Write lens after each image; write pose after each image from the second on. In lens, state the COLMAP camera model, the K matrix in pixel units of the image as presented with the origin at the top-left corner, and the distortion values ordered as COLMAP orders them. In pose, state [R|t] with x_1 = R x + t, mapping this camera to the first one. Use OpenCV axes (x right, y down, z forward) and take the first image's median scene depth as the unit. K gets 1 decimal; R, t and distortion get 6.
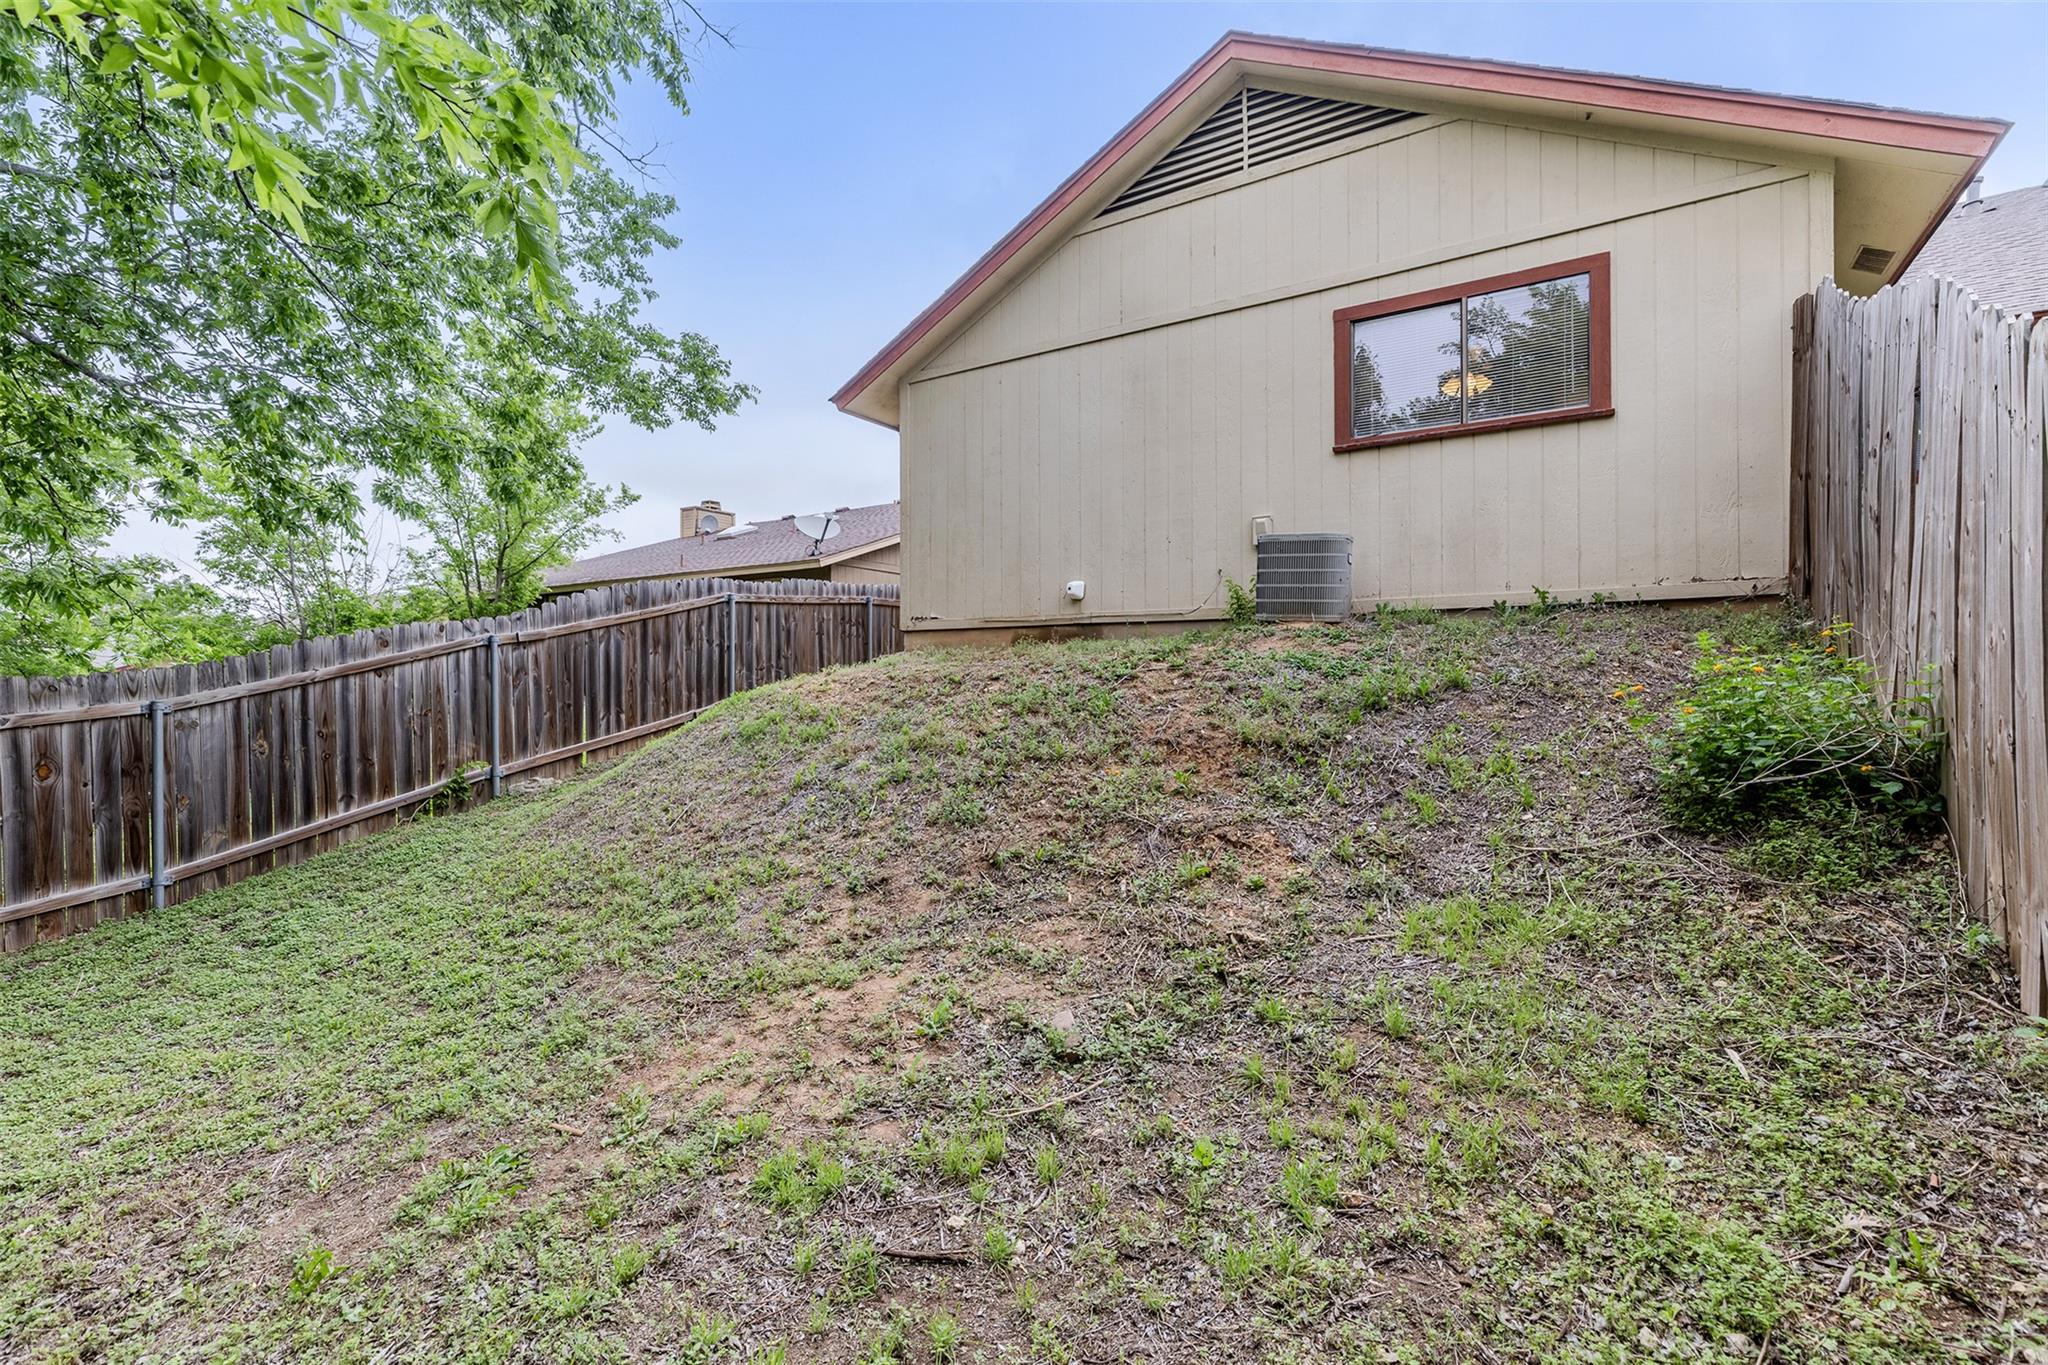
lens RADIAL K [[921.9, 0, 1023.5], [0, 921.9, 685.0], [0, 0, 1]] dist [-0.001620, -0.001298]
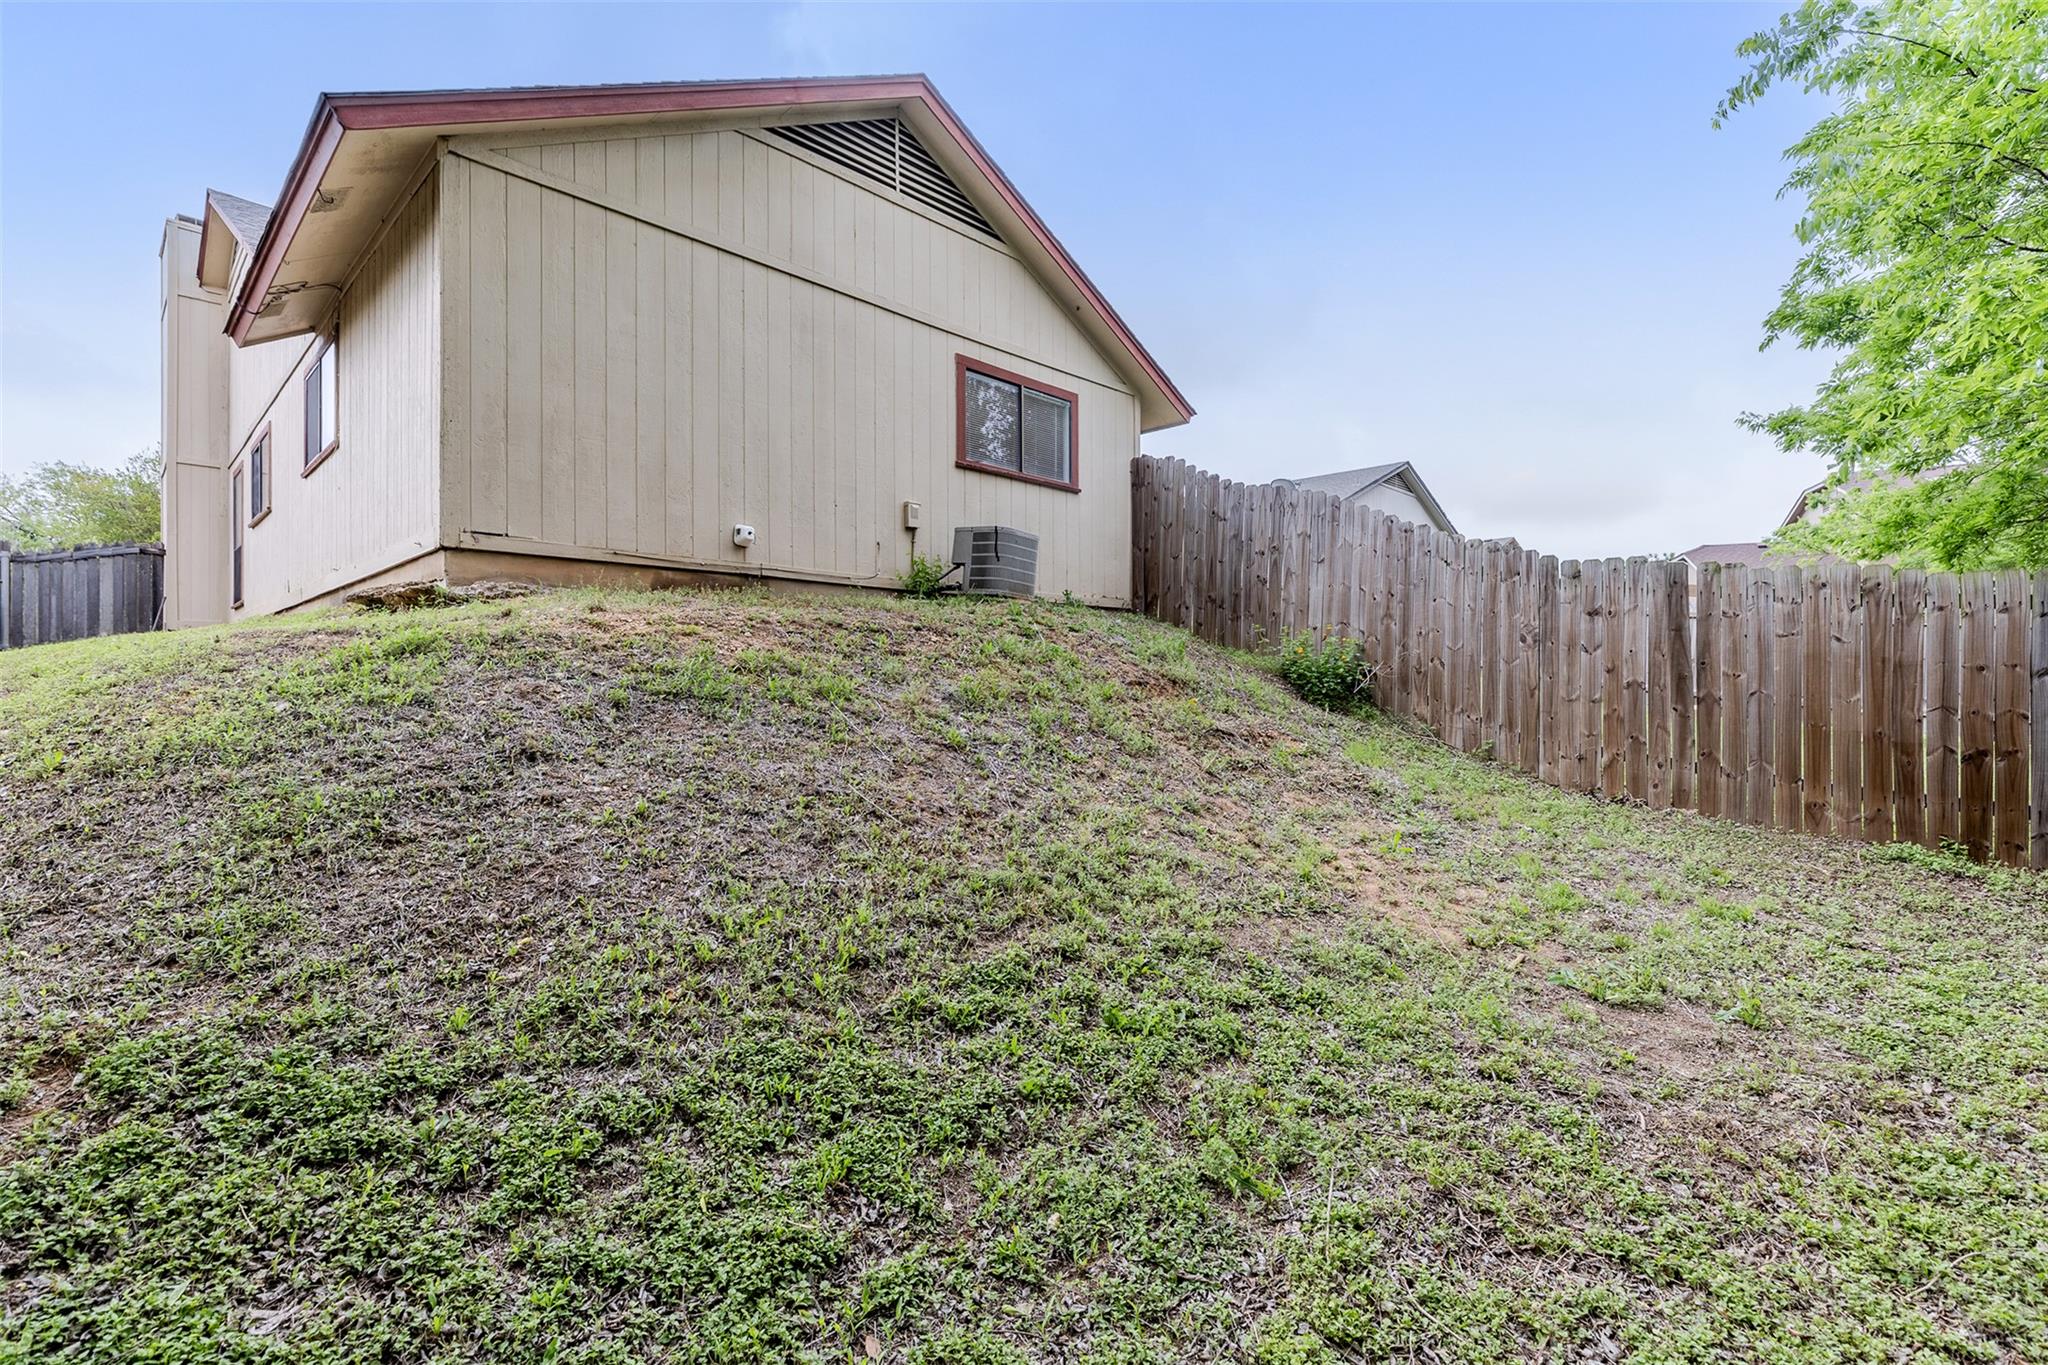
lens RADIAL K [[921.9, 0, 1024.0], [0, 921.9, 680.3], [0, 0, 1]] dist [-0.001620, -0.001298]
pose [[0.189379, -0.008115, 0.981870, -0.801767], [-0.005582, 0.999941, 0.009341, 0.027899], [-0.981888, -0.007249, 0.189323, 0.595491]]
